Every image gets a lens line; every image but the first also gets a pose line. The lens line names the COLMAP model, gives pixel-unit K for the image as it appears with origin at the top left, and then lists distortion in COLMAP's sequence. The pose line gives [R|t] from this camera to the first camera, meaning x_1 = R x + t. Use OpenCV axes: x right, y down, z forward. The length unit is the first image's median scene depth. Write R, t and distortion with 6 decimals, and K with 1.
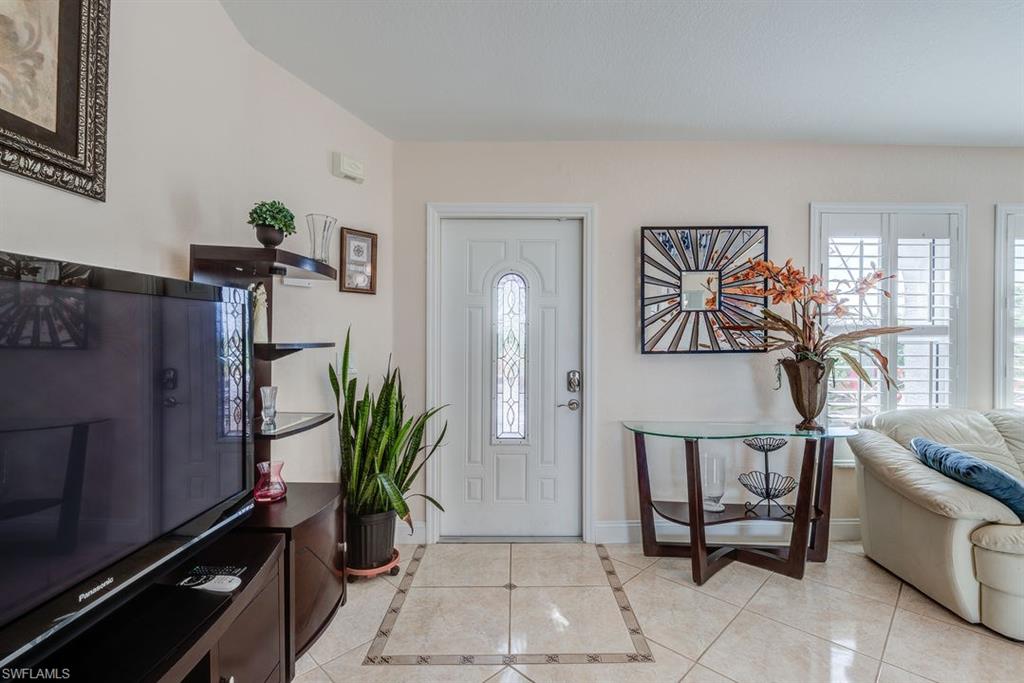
lens RADIAL K [[462.9, 0, 516.8], [0, 462.9, 338.5], [0, 0, 1]] dist [-0.007910, 0.000931]
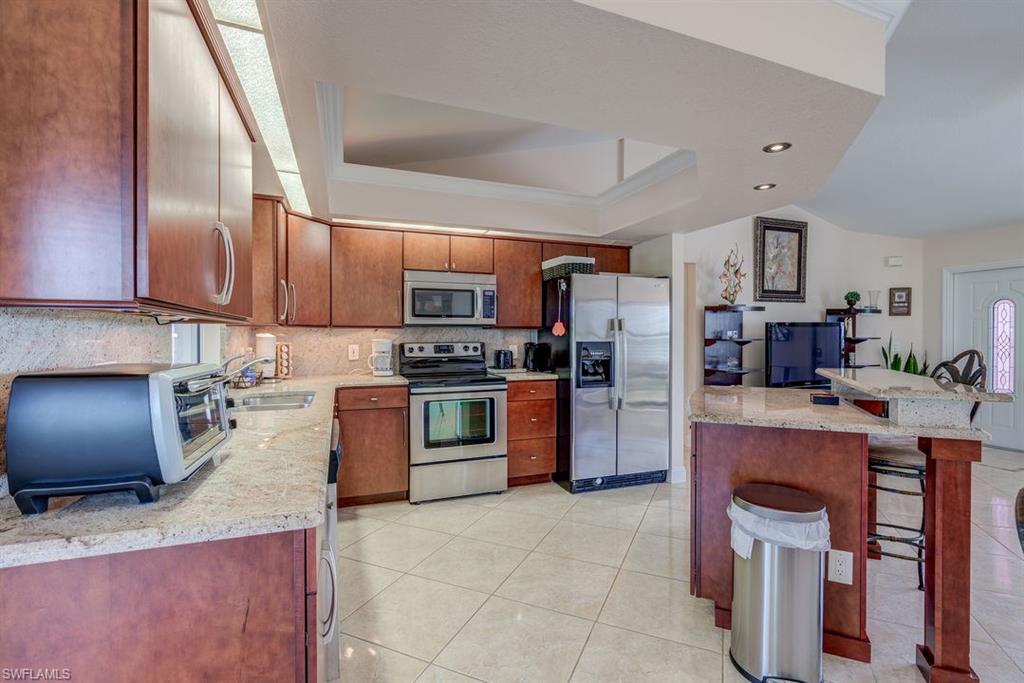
lens RADIAL K [[462.9, 0, 520.2], [0, 462.9, 339.2], [0, 0, 1]] dist [-0.007910, 0.000931]
pose [[0.354154, 0.004475, -0.935177, 1.042033], [0.002599, 0.999980, 0.005769, -0.001980], [0.935184, -0.004473, 0.354135, -1.440345]]
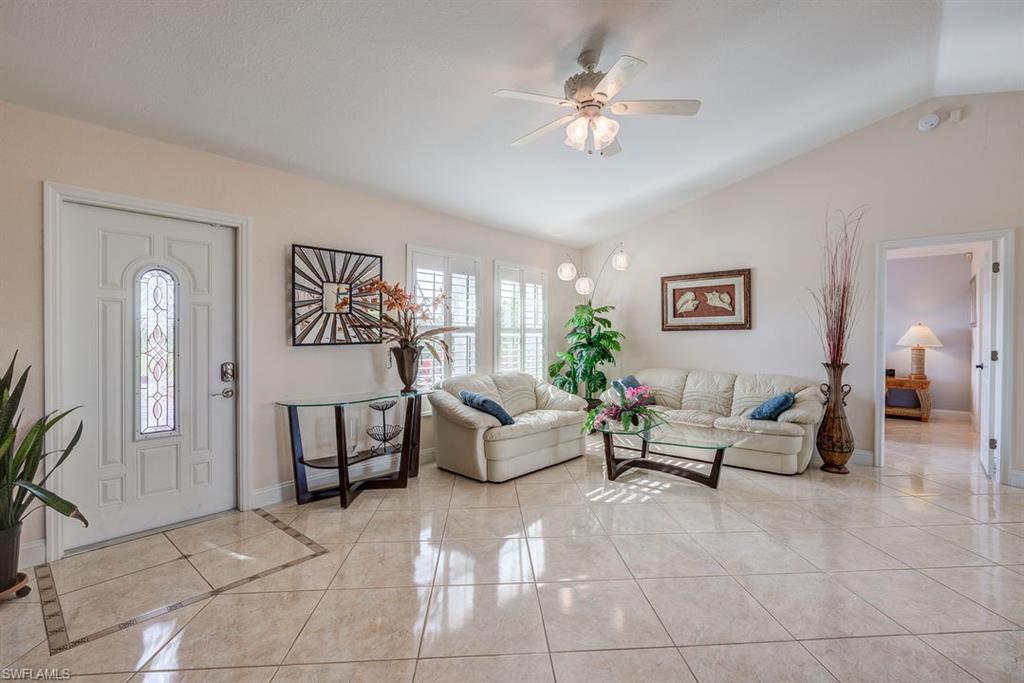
lens RADIAL K [[462.9, 0, 518.7], [0, 462.9, 339.0], [0, 0, 1]] dist [-0.007910, 0.000931]
pose [[0.660230, -0.006711, 0.751033, -0.263780], [0.001069, 0.999967, 0.007996, 0.004967], [-0.751063, -0.004476, 0.660216, -0.277992]]
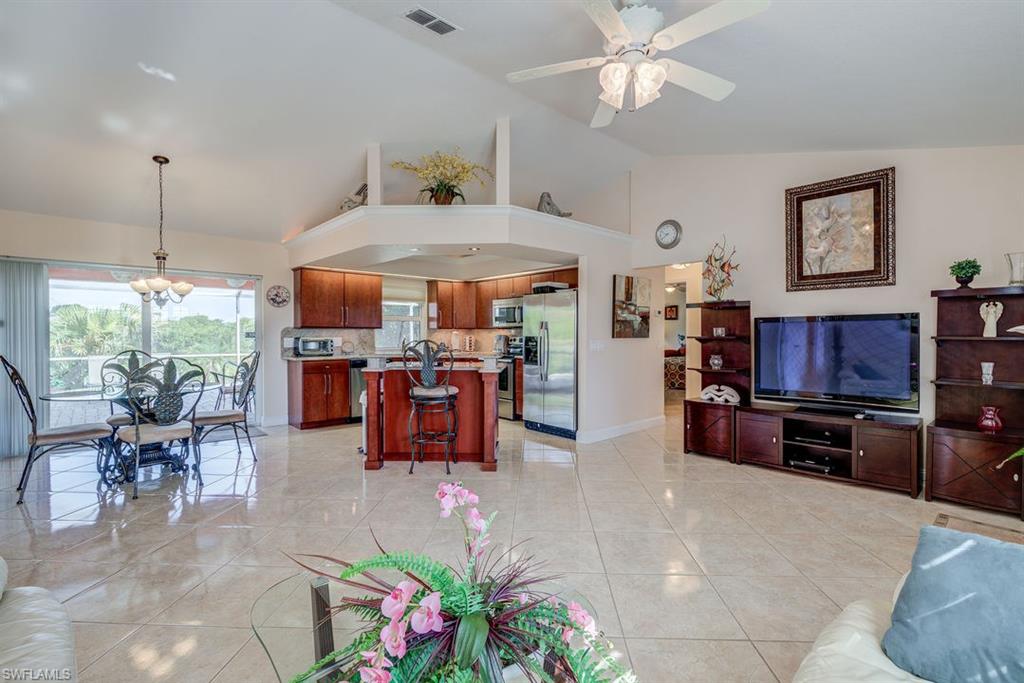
lens RADIAL K [[462.9, 0, 517.5], [0, 462.9, 345.6], [0, 0, 1]] dist [-0.007910, 0.000931]
pose [[-0.743283, 0.011035, -0.668886, 1.360816], [-0.004870, 0.999748, 0.021905, 0.009539], [0.668959, 0.019539, -0.743042, 0.787073]]
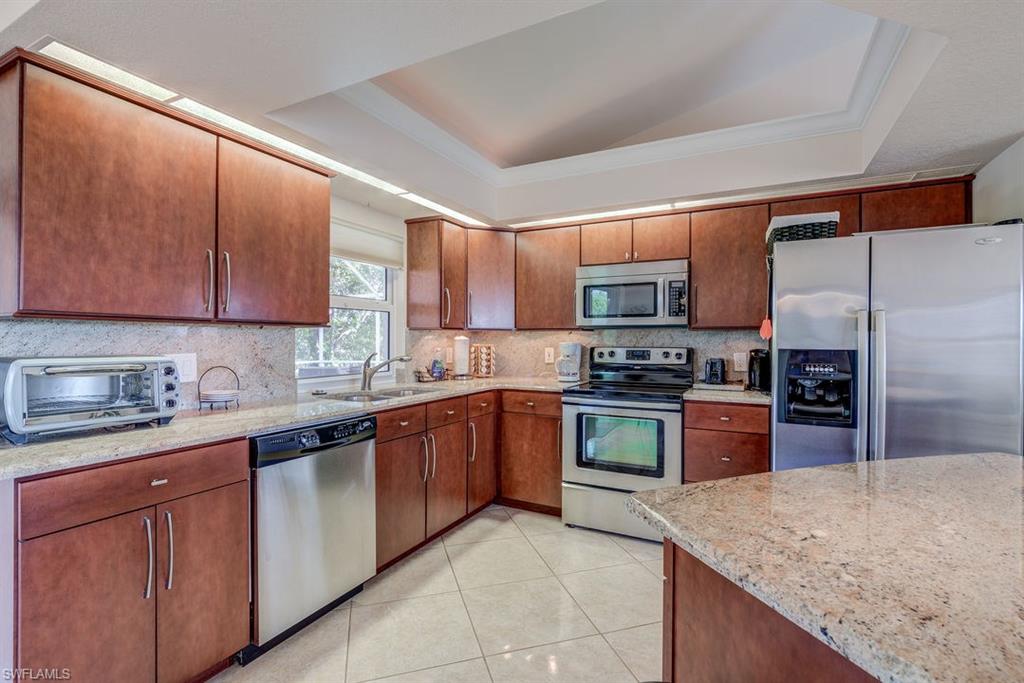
lens RADIAL K [[462.9, 0, 513.3], [0, 462.9, 340.7], [0, 0, 1]] dist [-0.007910, 0.000931]
pose [[-0.466953, -0.001508, -0.884281, 0.833772], [-0.005018, 0.999987, 0.000944, -0.000223], [0.884268, 0.004878, -0.466954, -0.864226]]
